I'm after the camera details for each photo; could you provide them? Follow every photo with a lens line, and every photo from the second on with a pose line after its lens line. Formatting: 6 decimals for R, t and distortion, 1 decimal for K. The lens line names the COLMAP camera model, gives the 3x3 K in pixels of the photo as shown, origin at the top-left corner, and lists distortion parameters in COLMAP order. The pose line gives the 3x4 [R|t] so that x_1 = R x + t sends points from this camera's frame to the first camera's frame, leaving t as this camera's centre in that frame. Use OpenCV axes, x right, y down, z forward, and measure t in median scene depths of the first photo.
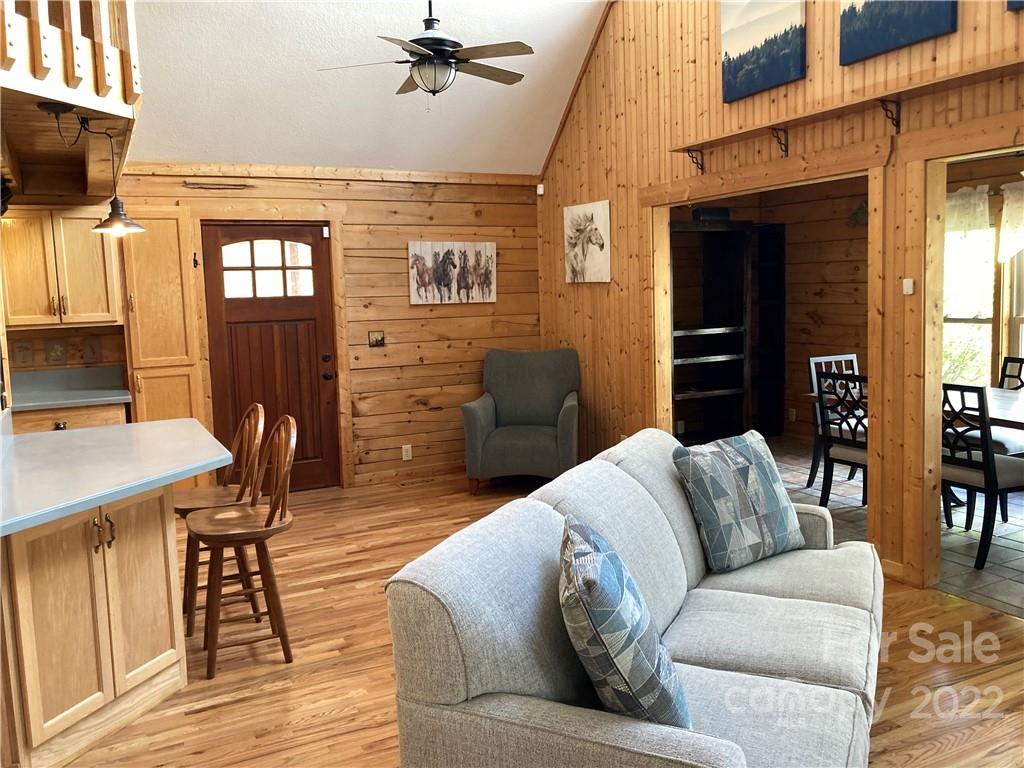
lens RADIAL K [[829.5, 0, 507.6], [0, 829.5, 382.9], [0, 0, 1]] dist [0.007138, -0.001232]
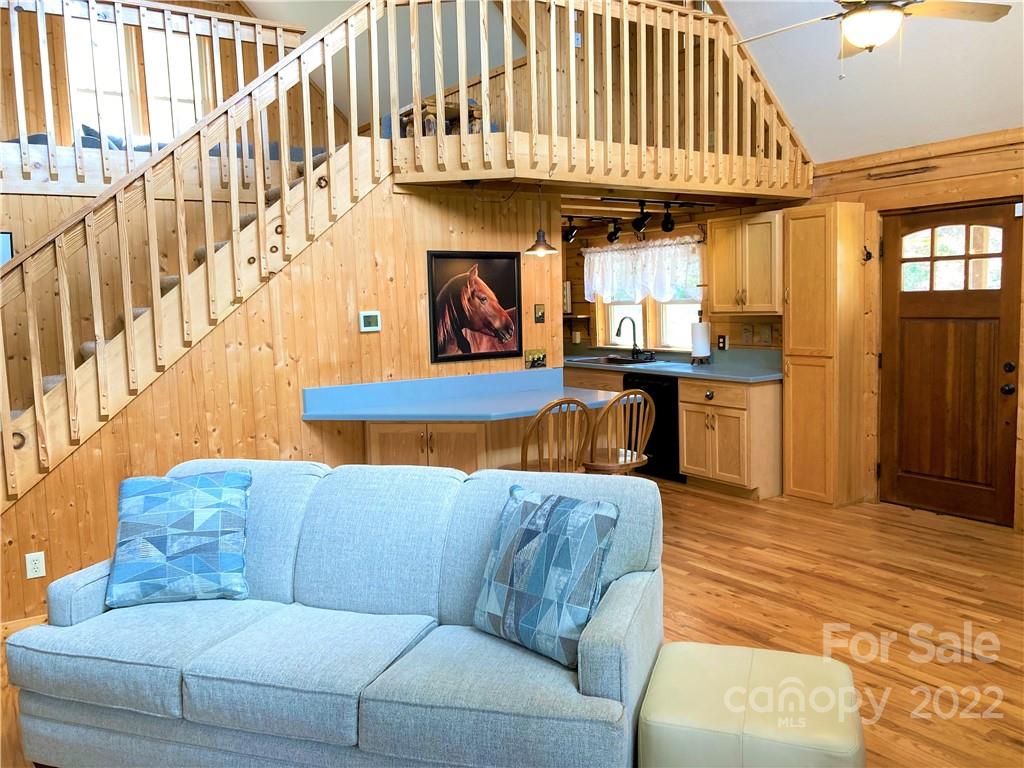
lens RADIAL K [[829.5, 0, 507.7], [0, 829.5, 381.0], [0, 0, 1]] dist [0.007138, -0.001232]
pose [[0.128624, 0.127503, -0.983463, 0.590330], [-0.090996, 0.989034, 0.116324, -0.076243], [0.987510, 0.074529, 0.138816, 0.469362]]
